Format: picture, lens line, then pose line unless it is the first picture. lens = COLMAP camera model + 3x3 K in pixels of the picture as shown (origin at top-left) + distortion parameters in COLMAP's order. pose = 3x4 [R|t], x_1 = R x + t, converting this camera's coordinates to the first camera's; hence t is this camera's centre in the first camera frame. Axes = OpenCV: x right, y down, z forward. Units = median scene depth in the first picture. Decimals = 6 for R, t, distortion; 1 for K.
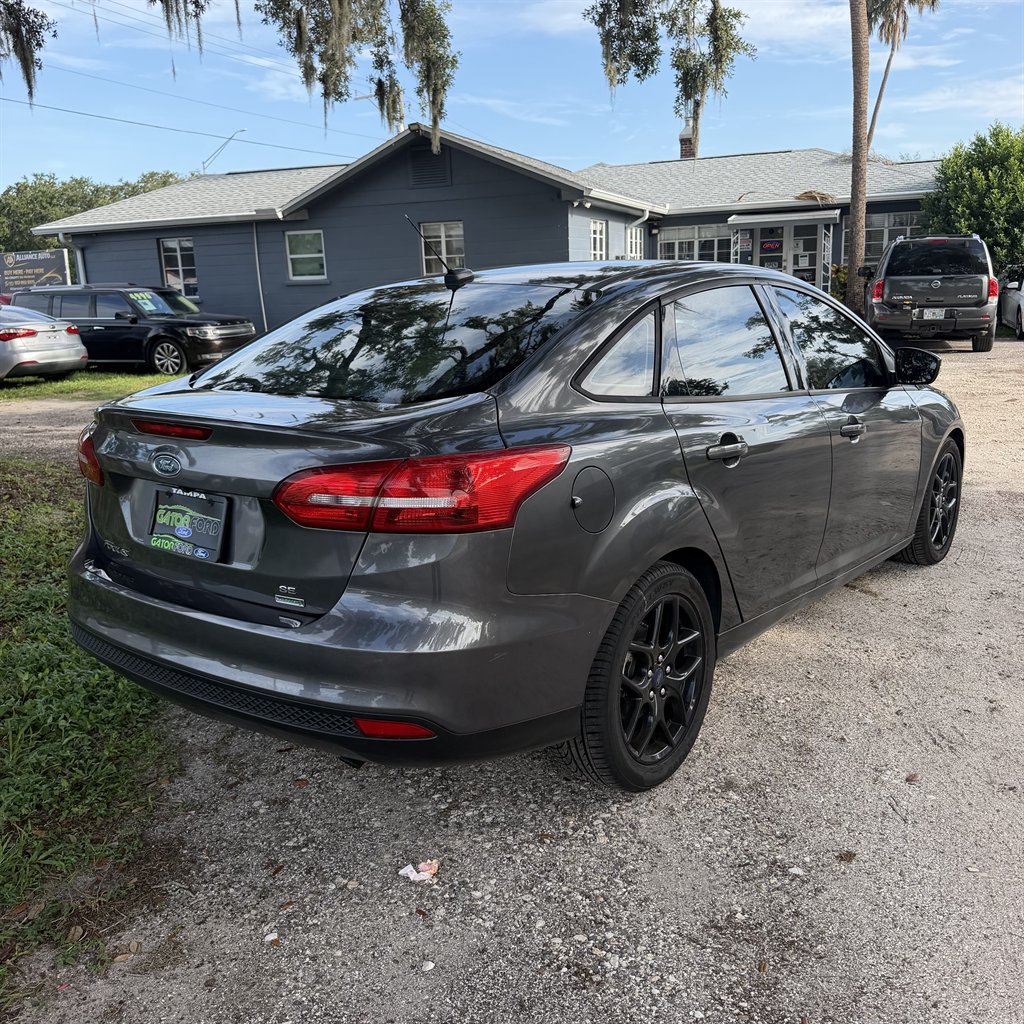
lens RADIAL K [[955.0, 0, 512.0], [0, 955.0, 512.0], [0, 0, 1]] dist [0.128163, -0.242664]
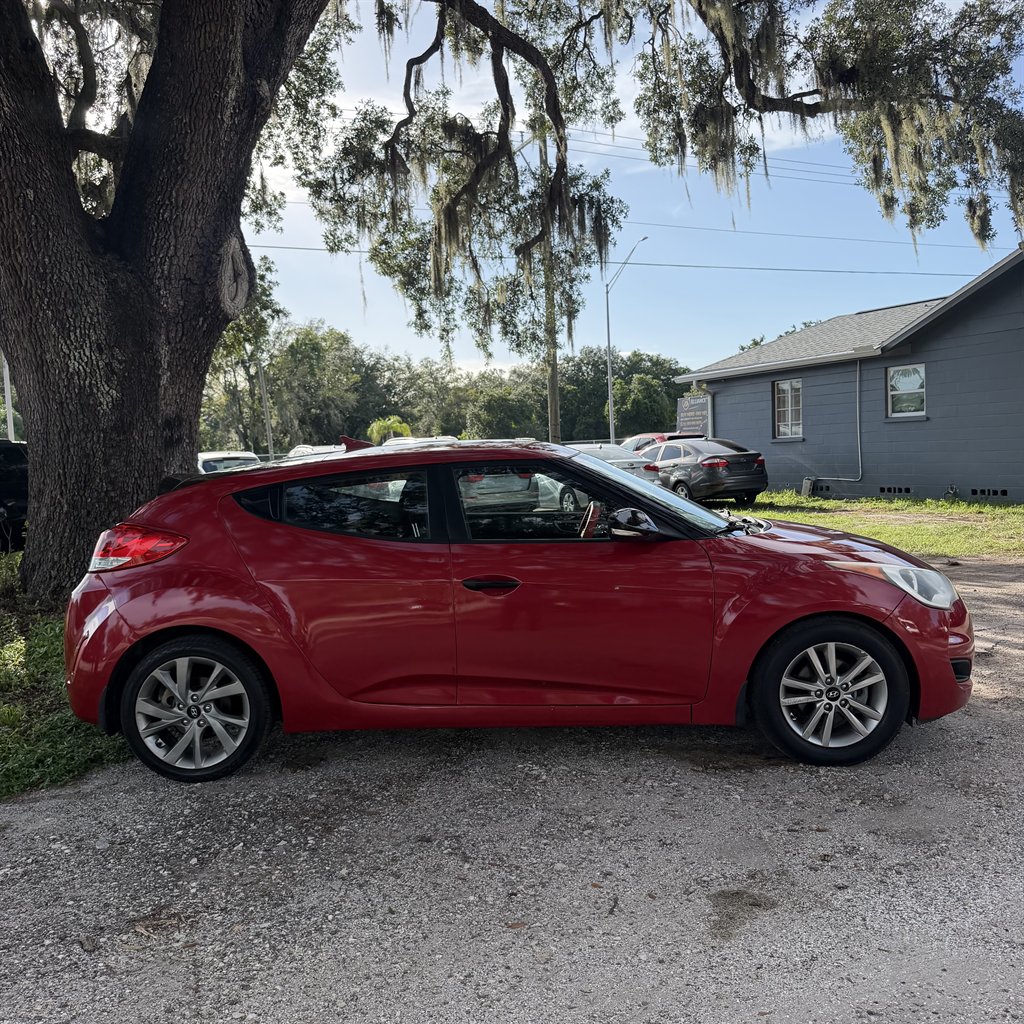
lens RADIAL K [[959.7, 0, 512.0], [0, 959.7, 512.0], [0, 0, 1]] dist [0.056483, -0.122373]
pose [[0.725738, 0.053084, -0.685920, 0.155003], [-0.144460, 0.986549, -0.076497, -0.025878], [0.672633, 0.154605, 0.723645, 0.093198]]
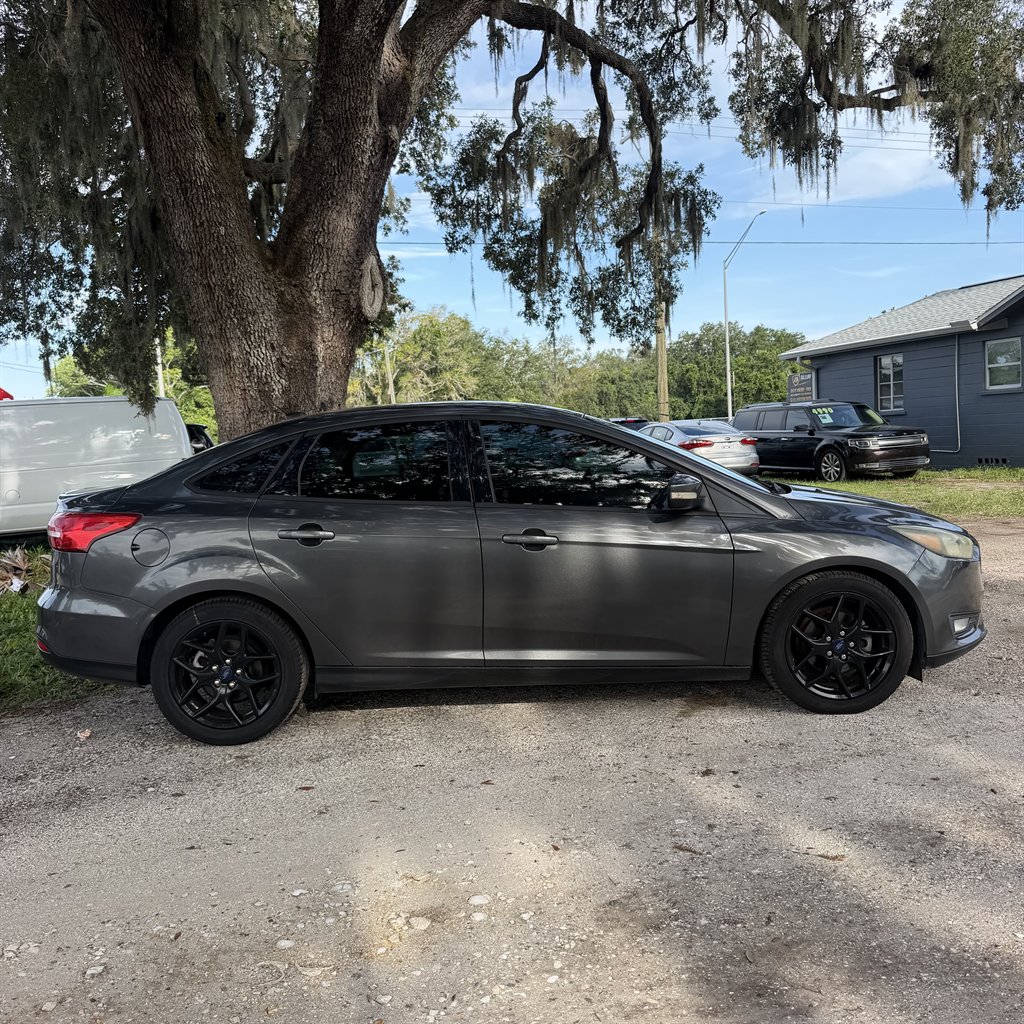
lens RADIAL K [[955.0, 0, 512.0], [0, 955.0, 512.0], [0, 0, 1]] dist [0.128163, -0.242664]
pose [[0.634670, 0.066644, -0.769904, 0.226743], [-0.150041, 0.987943, -0.038169, -0.012990], [0.758077, 0.139742, 0.637017, 0.045530]]
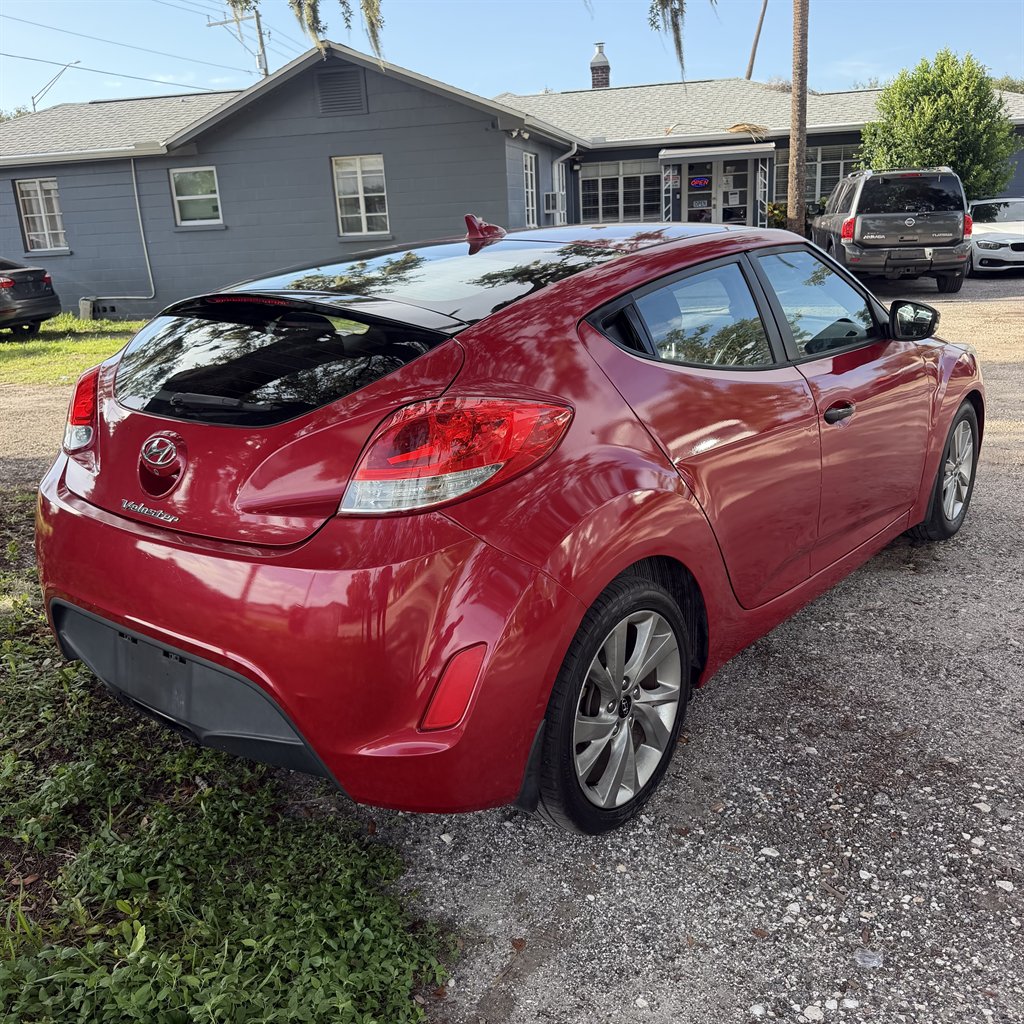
lens RADIAL K [[962.7, 0, 513.6], [0, 962.7, 524.4], [0, 0, 1]] dist [0.008828, -0.004747]
pose [[0.989941, -0.054368, 0.130616, -0.061138], [0.045401, 0.996466, 0.070673, -0.021523], [-0.133997, -0.064032, 0.988911, 0.089625]]
